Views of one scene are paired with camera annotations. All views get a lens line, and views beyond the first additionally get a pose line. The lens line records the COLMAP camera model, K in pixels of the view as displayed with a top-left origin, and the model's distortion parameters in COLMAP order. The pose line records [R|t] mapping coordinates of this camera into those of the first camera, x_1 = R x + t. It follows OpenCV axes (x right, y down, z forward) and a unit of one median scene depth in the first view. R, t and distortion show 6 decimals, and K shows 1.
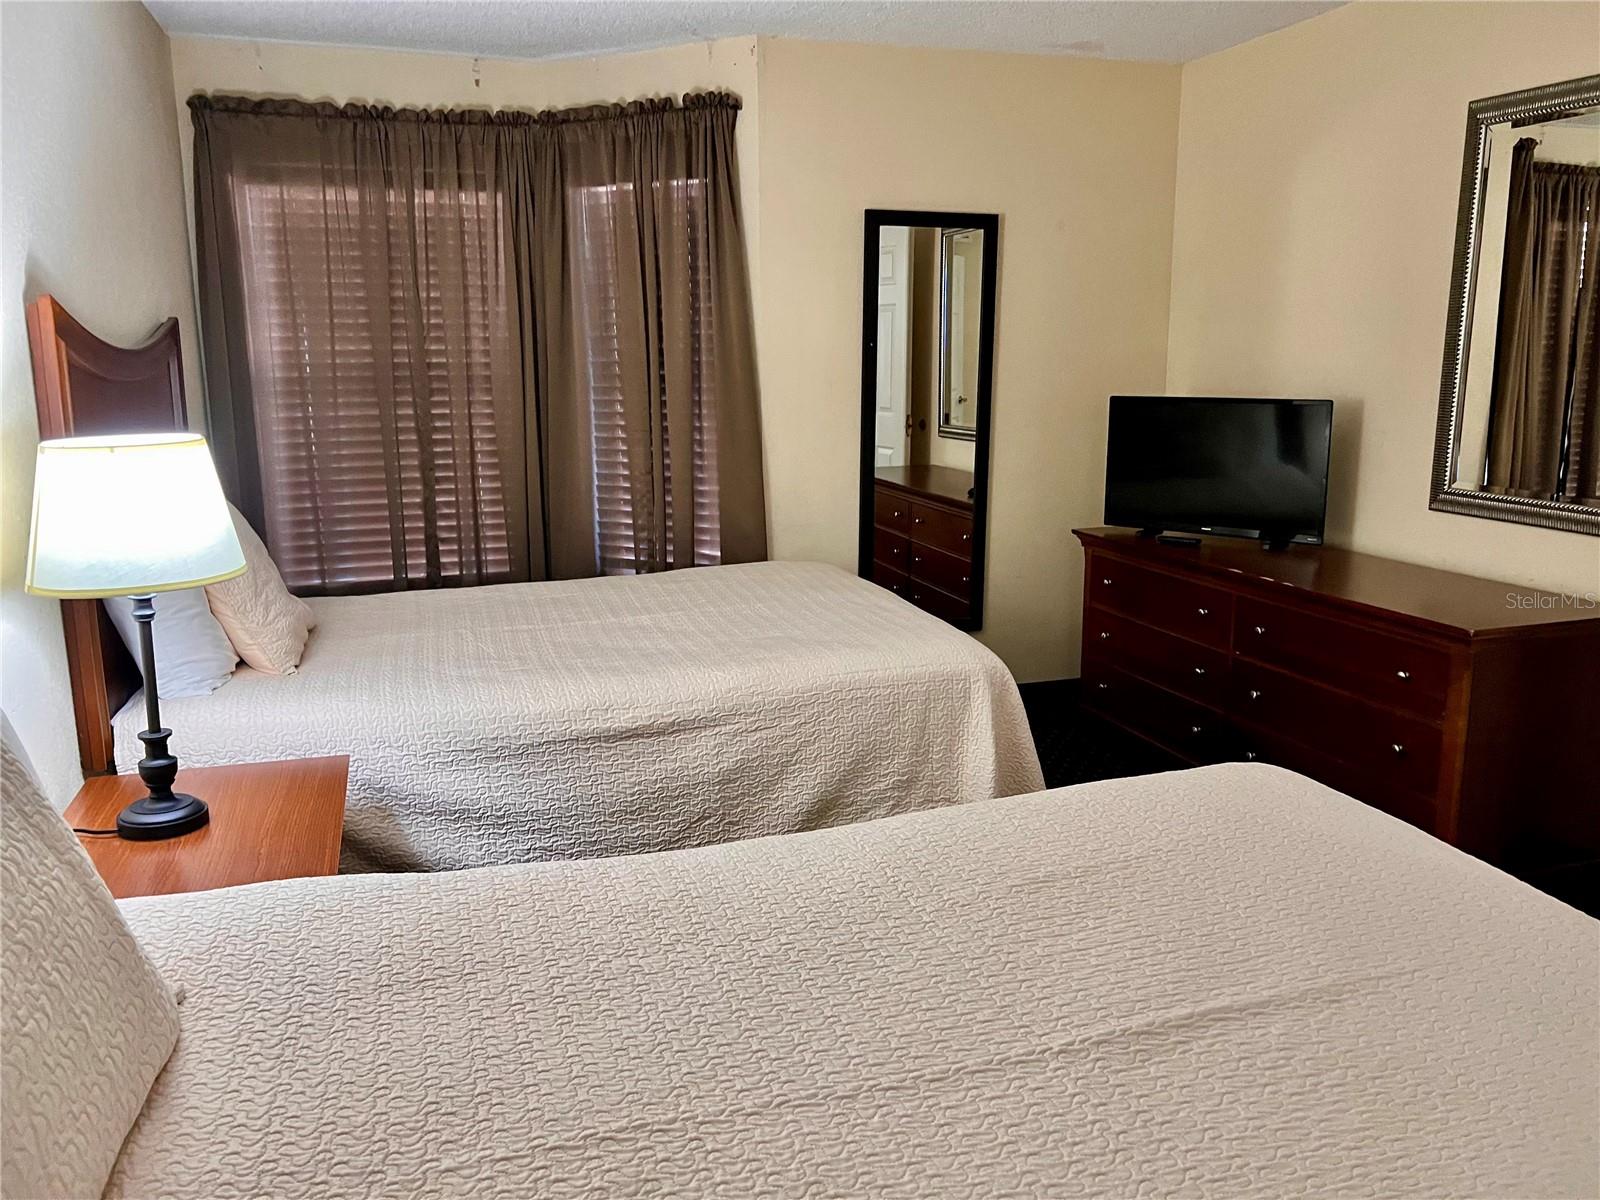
lens RADIAL K [[1198.5, 0, 791.2], [0, 1198.5, 597.5], [0, 0, 1]] dist [-0.000547, -0.033146]
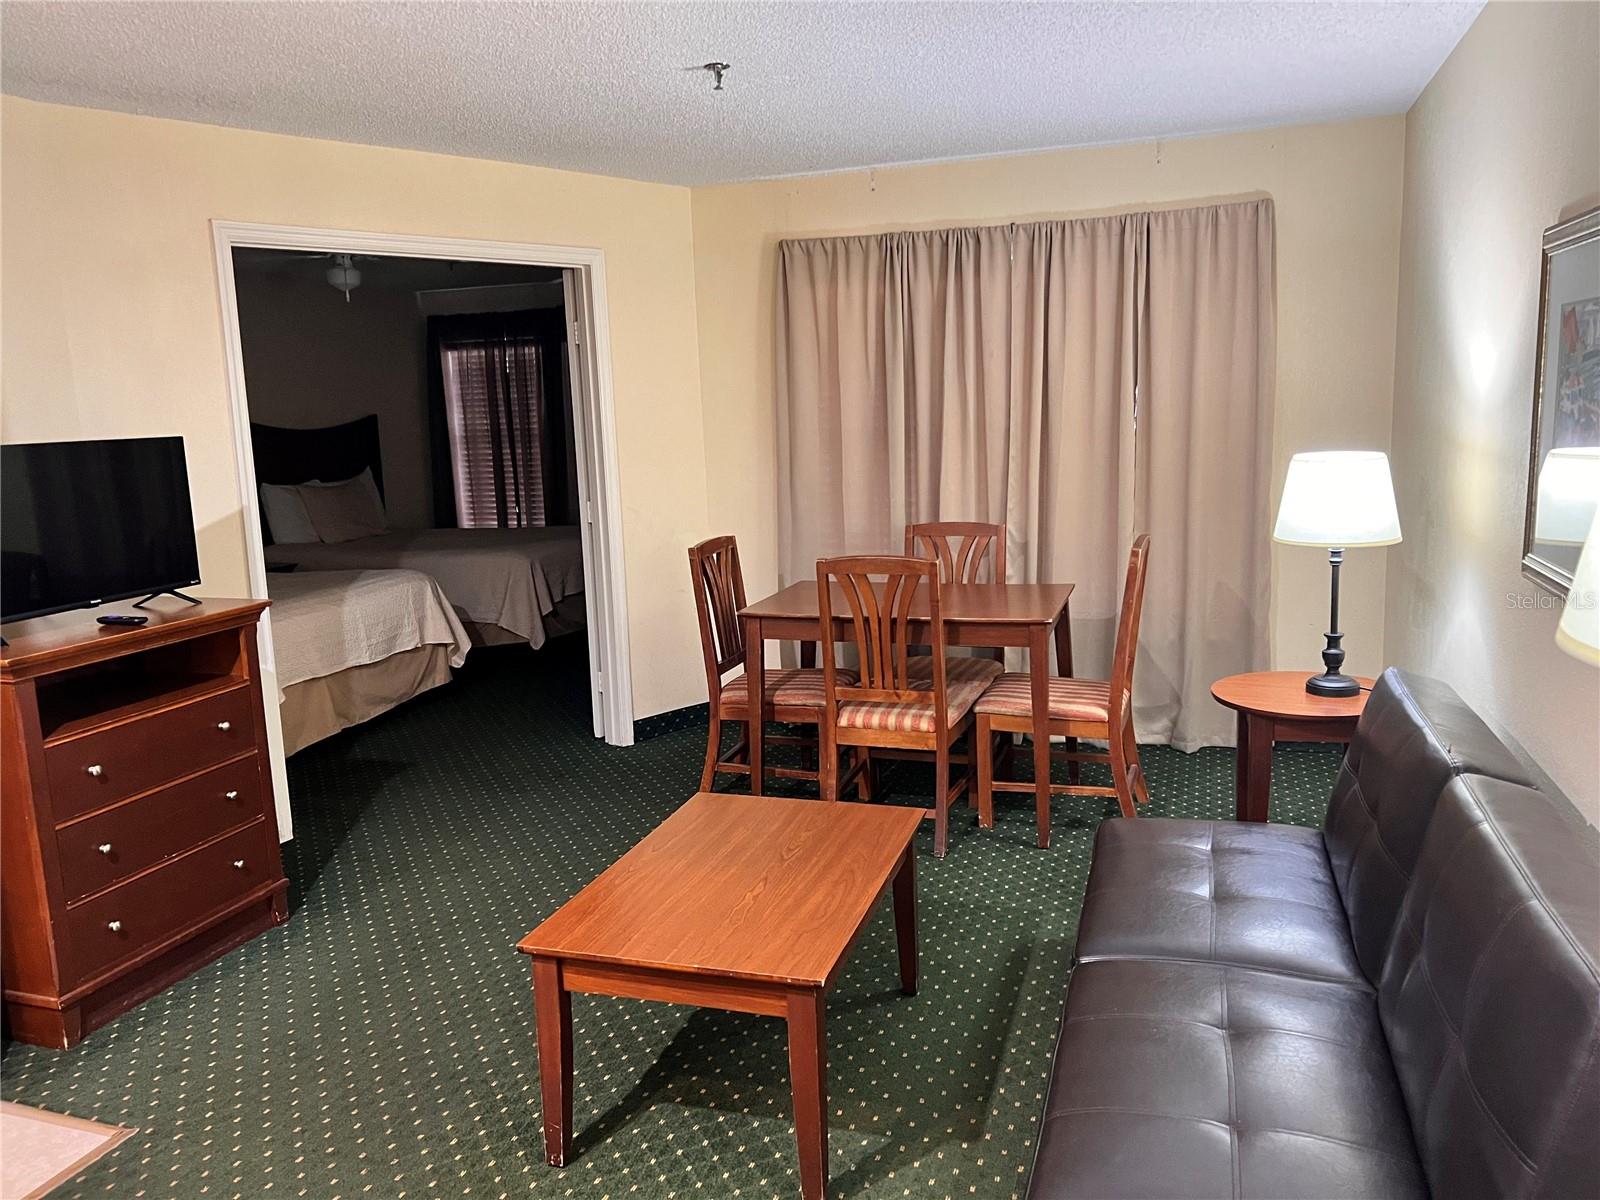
lens RADIAL K [[1198.5, 0, 791.2], [0, 1198.5, 597.5], [0, 0, 1]] dist [-0.000547, -0.033146]
pose [[0.790091, 0.069825, -0.609000, 1.581328], [-0.087419, 0.996171, 0.000804, 0.071775], [0.606725, 0.052603, 0.793170, -0.429314]]
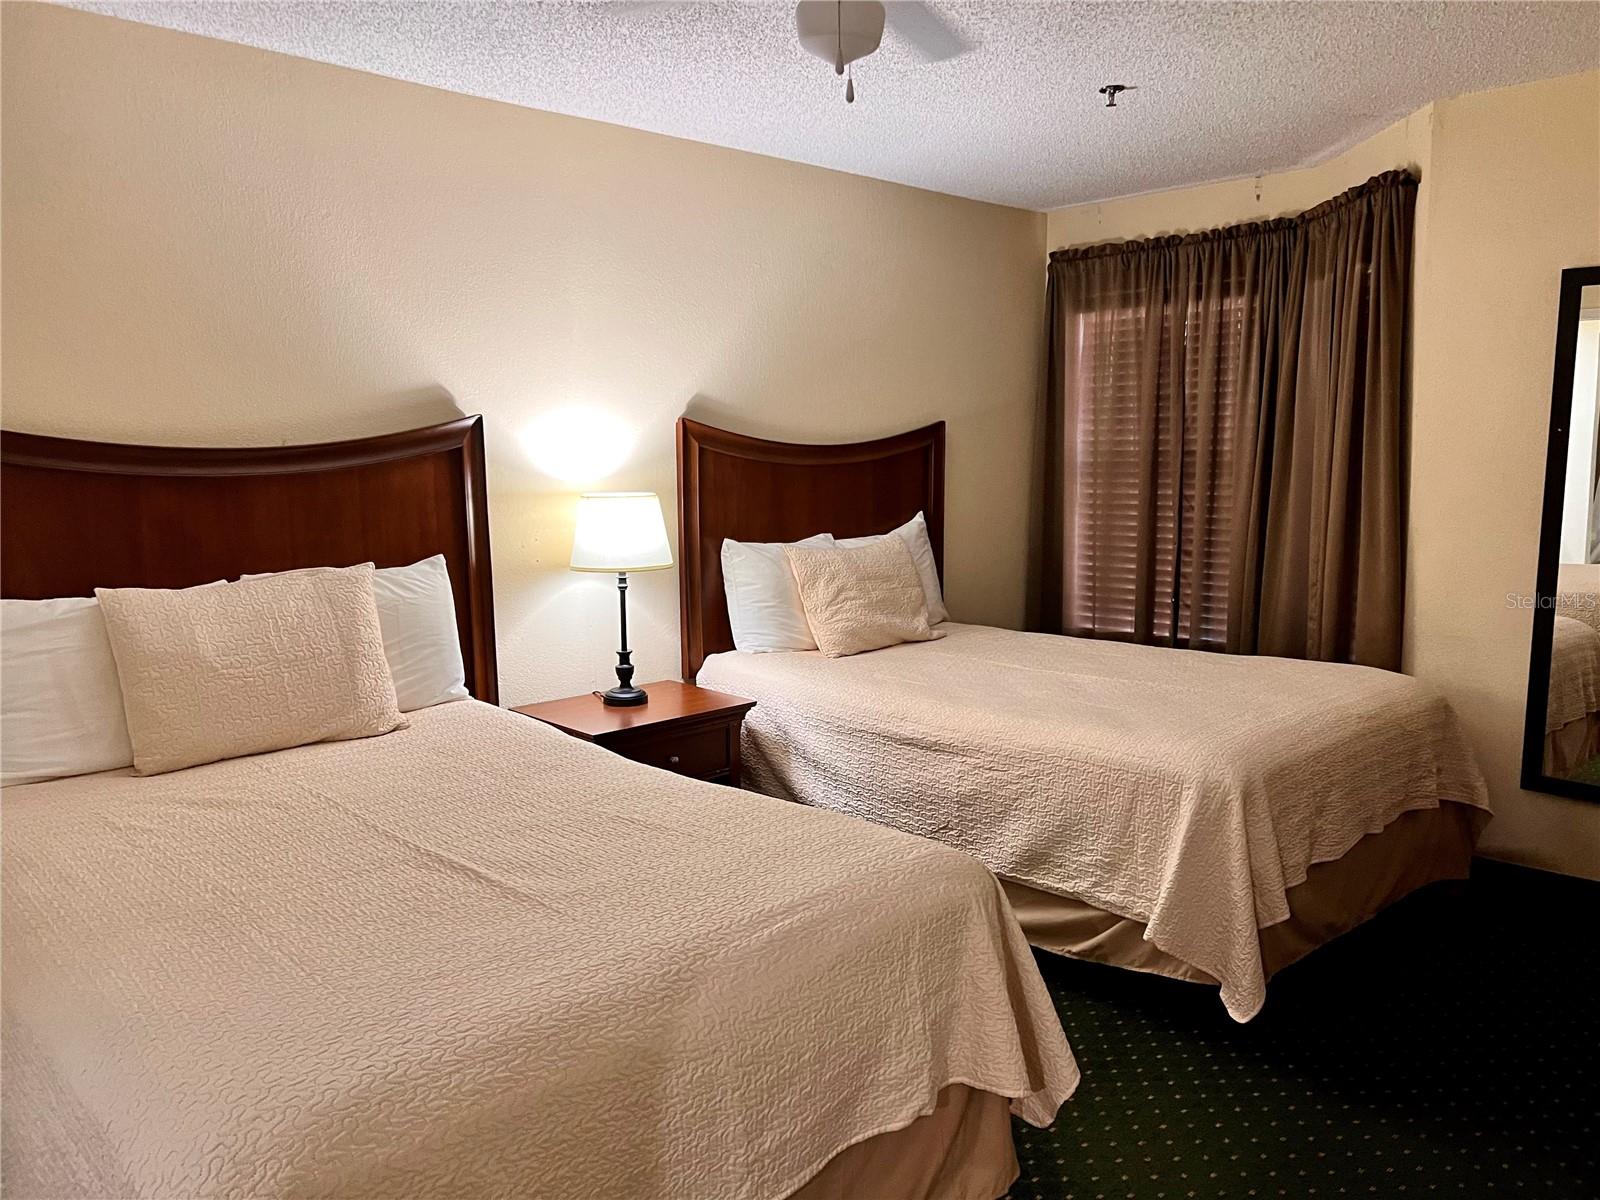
lens RADIAL K [[1198.5, 0, 791.2], [0, 1198.5, 597.5], [0, 0, 1]] dist [-0.000547, -0.033146]
pose [[0.404840, 0.115938, -0.907008, 0.660085], [-0.172488, 0.983804, 0.048765, -0.054118], [0.897971, 0.136706, 0.418281, 0.227812]]
